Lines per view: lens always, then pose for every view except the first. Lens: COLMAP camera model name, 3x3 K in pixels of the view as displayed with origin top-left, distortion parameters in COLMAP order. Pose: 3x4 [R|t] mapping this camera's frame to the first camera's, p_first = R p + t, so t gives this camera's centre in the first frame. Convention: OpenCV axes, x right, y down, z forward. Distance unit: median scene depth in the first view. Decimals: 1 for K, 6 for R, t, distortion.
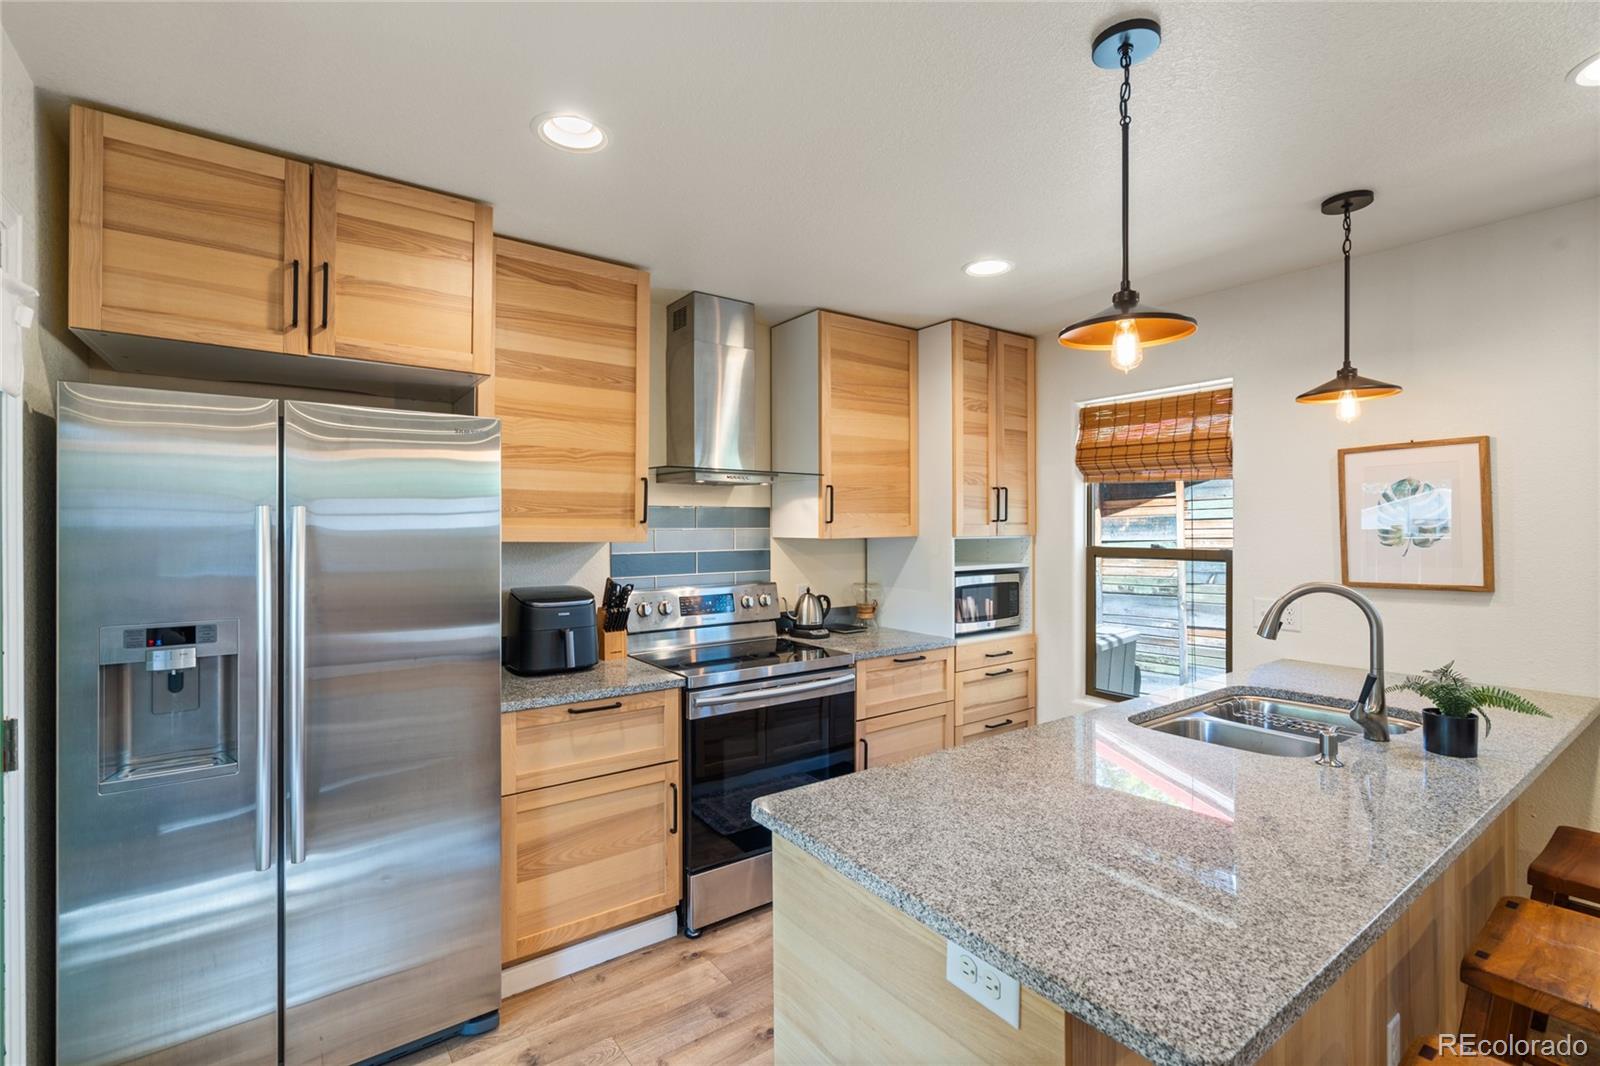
lens RADIAL K [[725.6, 0, 808.2], [0, 725.6, 522.7], [0, 0, 1]] dist [-0.003807, 0.001176]
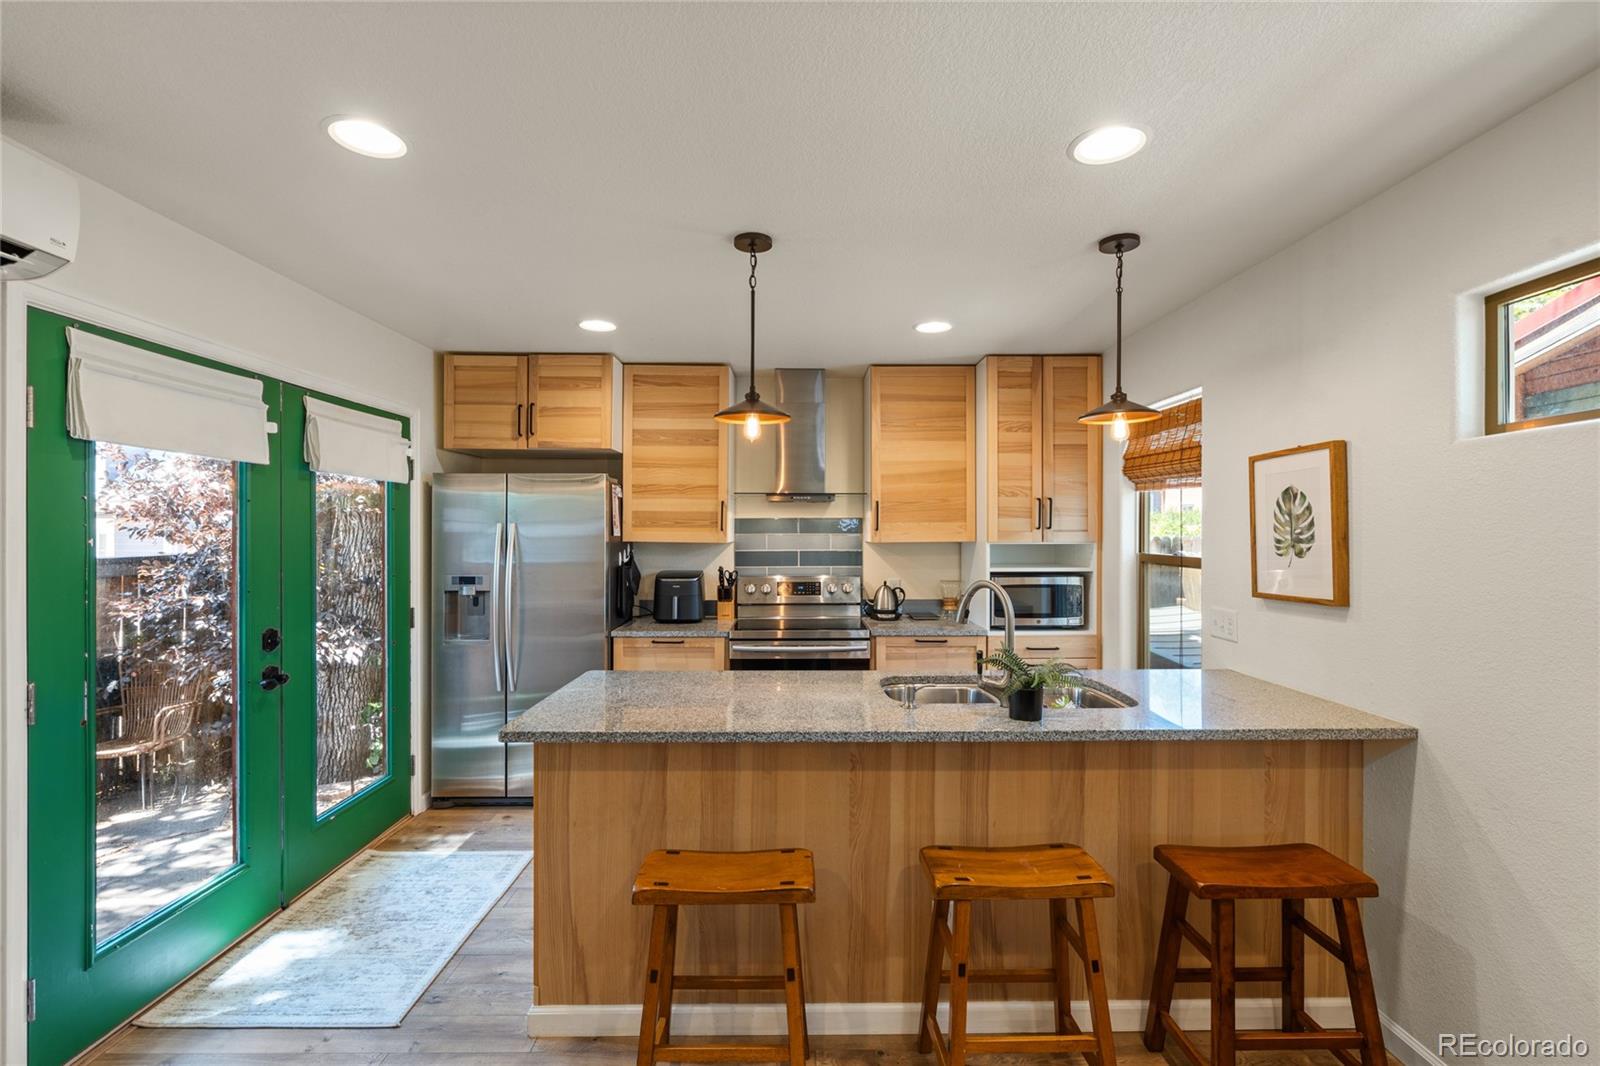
lens RADIAL K [[725.6, 0, 800.8], [0, 725.6, 525.4], [0, 0, 1]] dist [-0.003807, 0.001176]
pose [[0.812328, -0.002181, -0.583196, 0.747723], [0.001352, 0.999997, -0.001856, -0.006820], [0.583199, 0.000719, 0.812329, -0.141007]]
